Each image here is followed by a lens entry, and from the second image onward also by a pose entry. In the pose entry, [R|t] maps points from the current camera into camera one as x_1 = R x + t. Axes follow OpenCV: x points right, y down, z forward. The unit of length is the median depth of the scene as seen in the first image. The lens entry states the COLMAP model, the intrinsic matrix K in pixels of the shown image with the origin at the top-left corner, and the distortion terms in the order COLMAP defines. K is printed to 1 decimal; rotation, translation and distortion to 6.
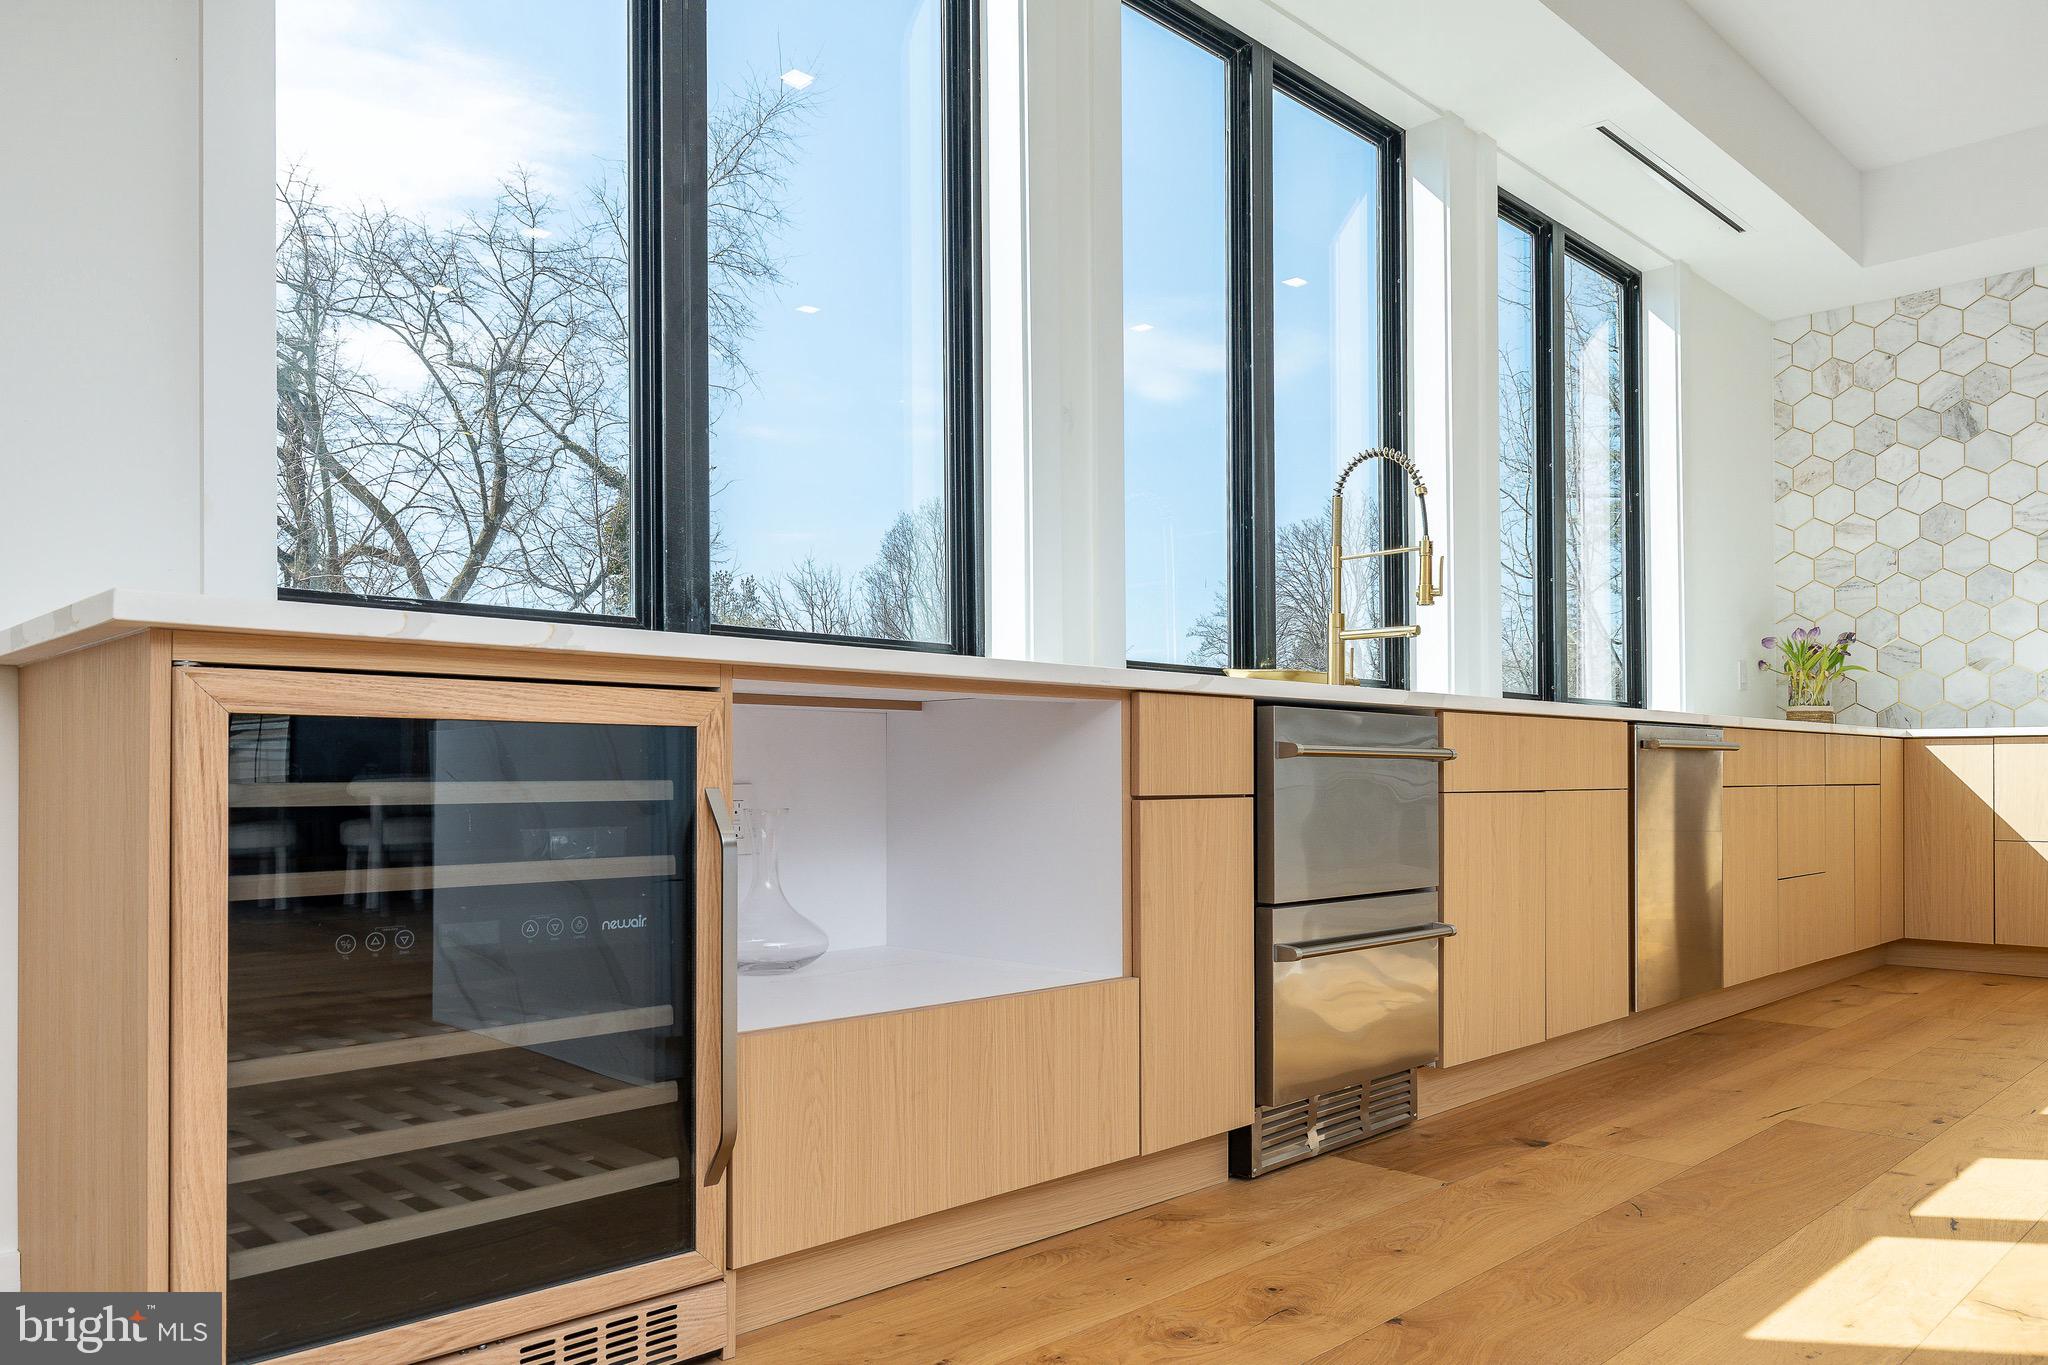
lens RADIAL K [[1410.3, 0, 1029.0], [0, 1410.3, 758.9], [0, 0, 1]] dist [0.003621, 0.003814]
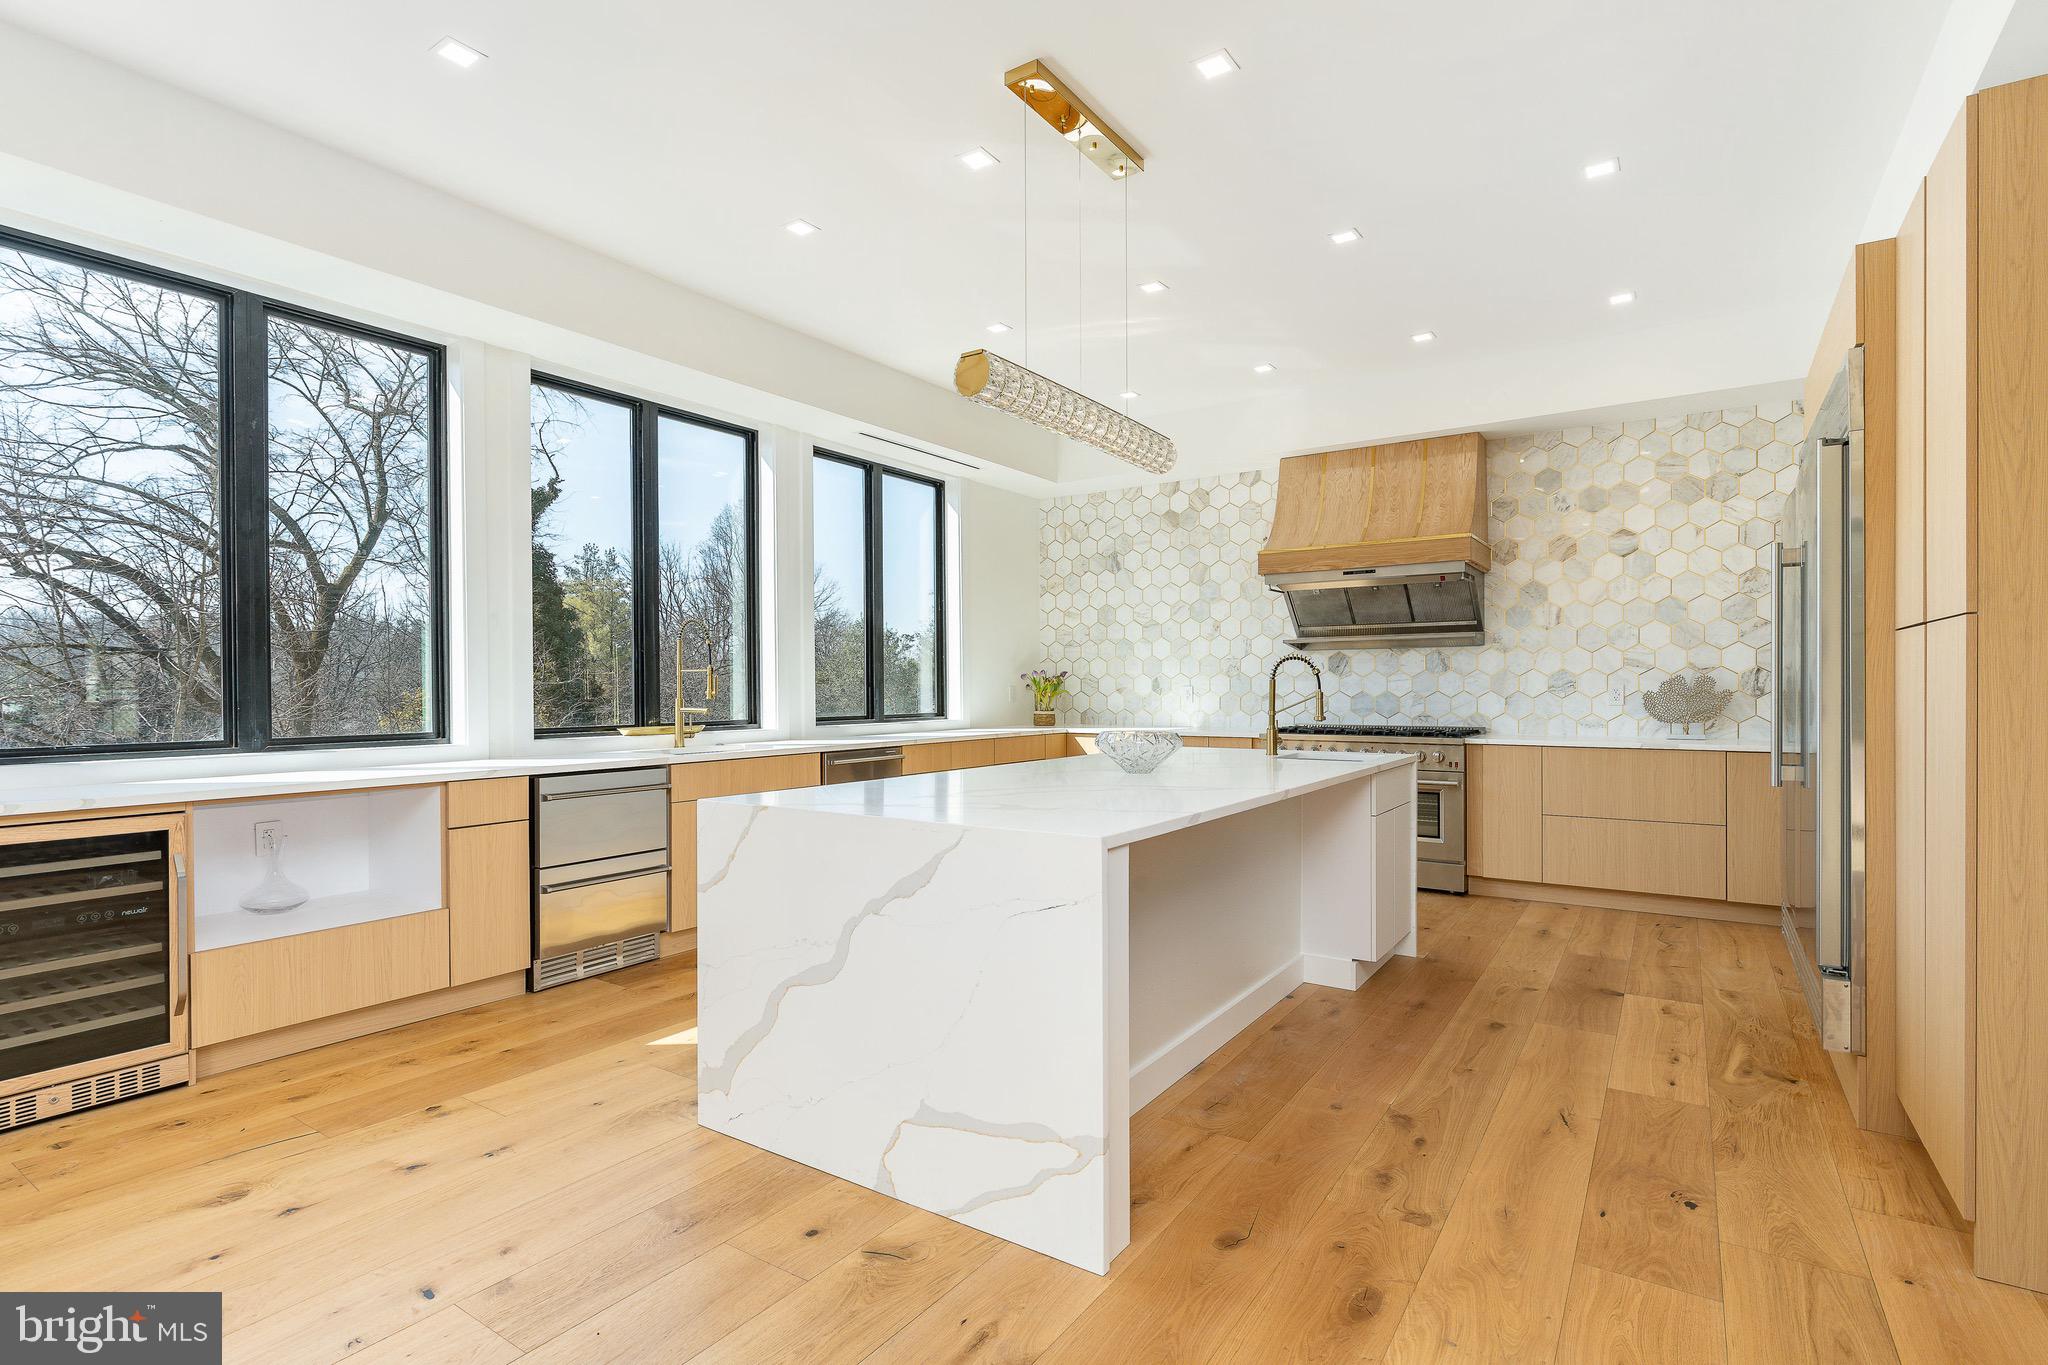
lens RADIAL K [[968.7, 0, 1001.5], [0, 968.7, 696.8], [0, 0, 1]] dist [-0.004921, -0.000165]
pose [[0.984154, -0.006937, 0.177183, 0.373855], [0.002600, 0.999692, 0.024696, -0.122259], [-0.177299, -0.023844, 0.983868, -0.374614]]
